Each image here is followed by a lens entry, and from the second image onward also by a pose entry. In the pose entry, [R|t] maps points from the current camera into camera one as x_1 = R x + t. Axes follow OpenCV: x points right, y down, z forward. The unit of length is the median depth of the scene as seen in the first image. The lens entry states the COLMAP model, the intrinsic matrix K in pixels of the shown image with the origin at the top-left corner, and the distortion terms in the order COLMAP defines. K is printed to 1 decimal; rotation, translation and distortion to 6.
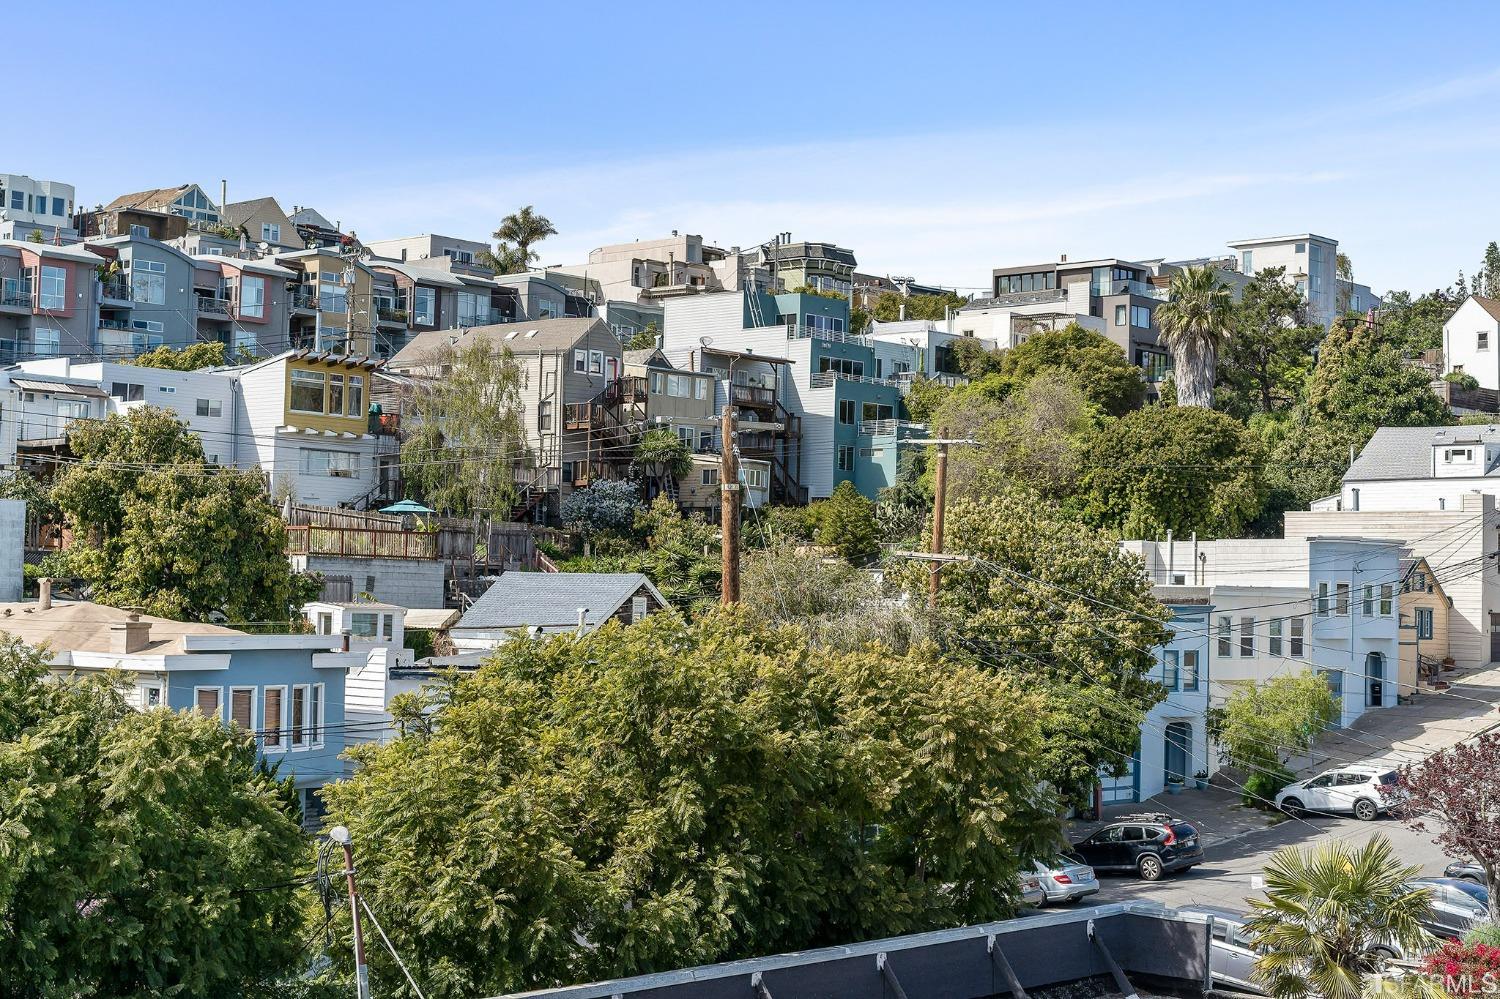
lens RADIAL K [[2330.3, 0, 750.0], [0, 2330.3, 499.5], [0, 0, 1]] dist [0.034905, -0.027026]
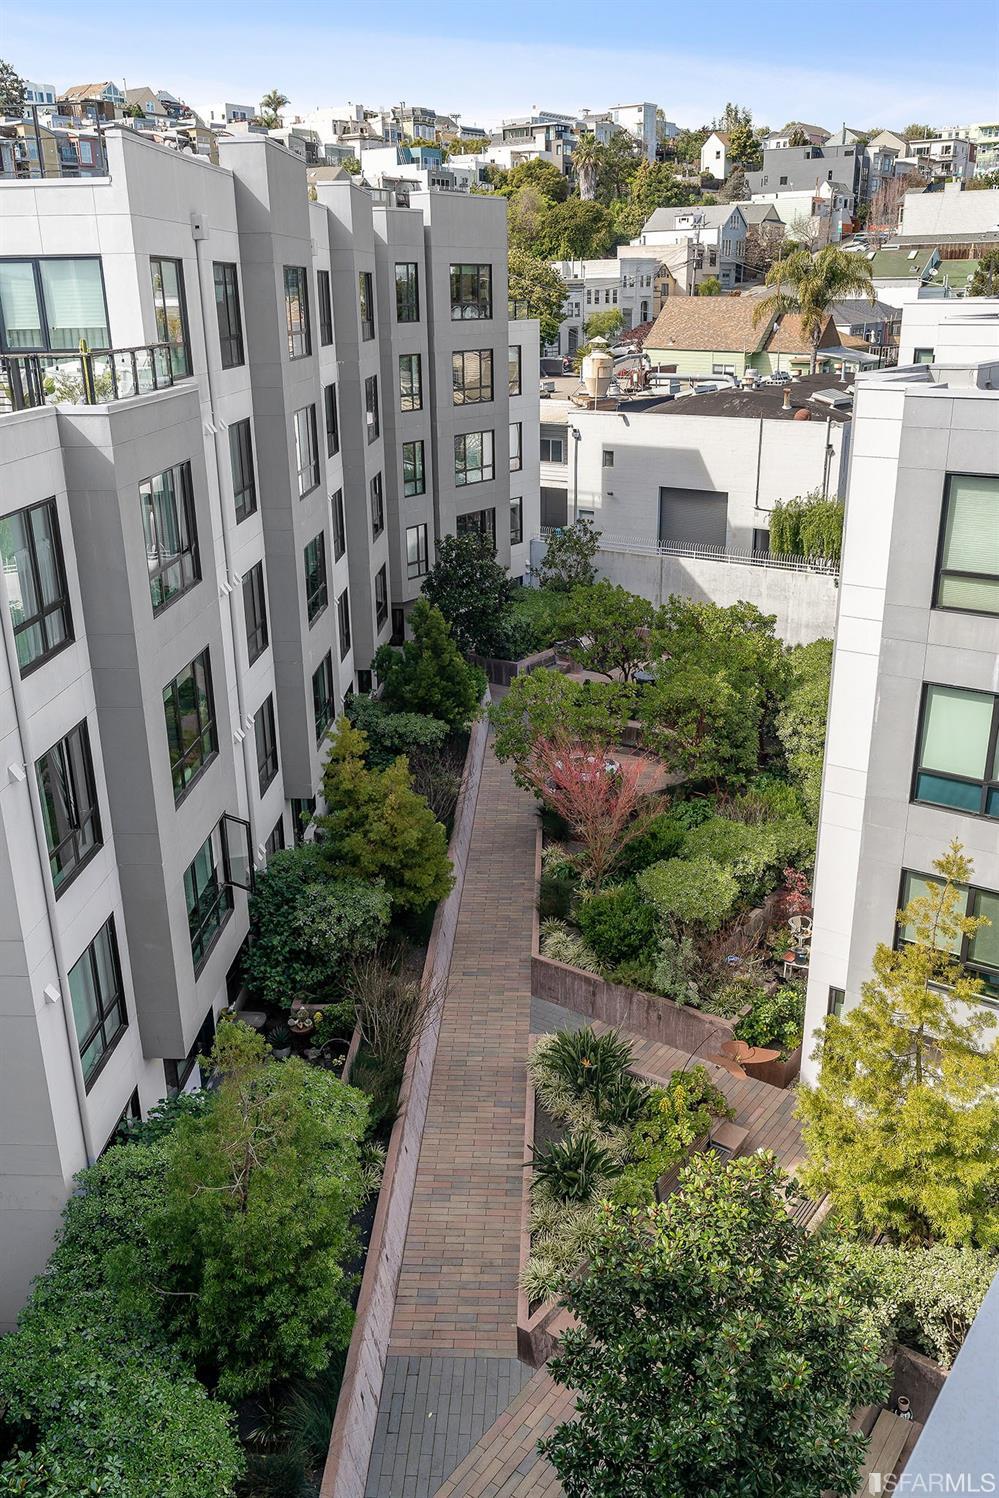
lens RADIAL K [[1231.0, 0, 499.5], [0, 1231.0, 749.0], [0, 0, 1]] dist [0.006665, -0.001109]
pose [[0.994127, -0.068361, 0.083897, -0.044547], [0.030115, 0.919360, 0.392263, -0.017255], [-0.103947, -0.387433, 0.916019, -0.363533]]
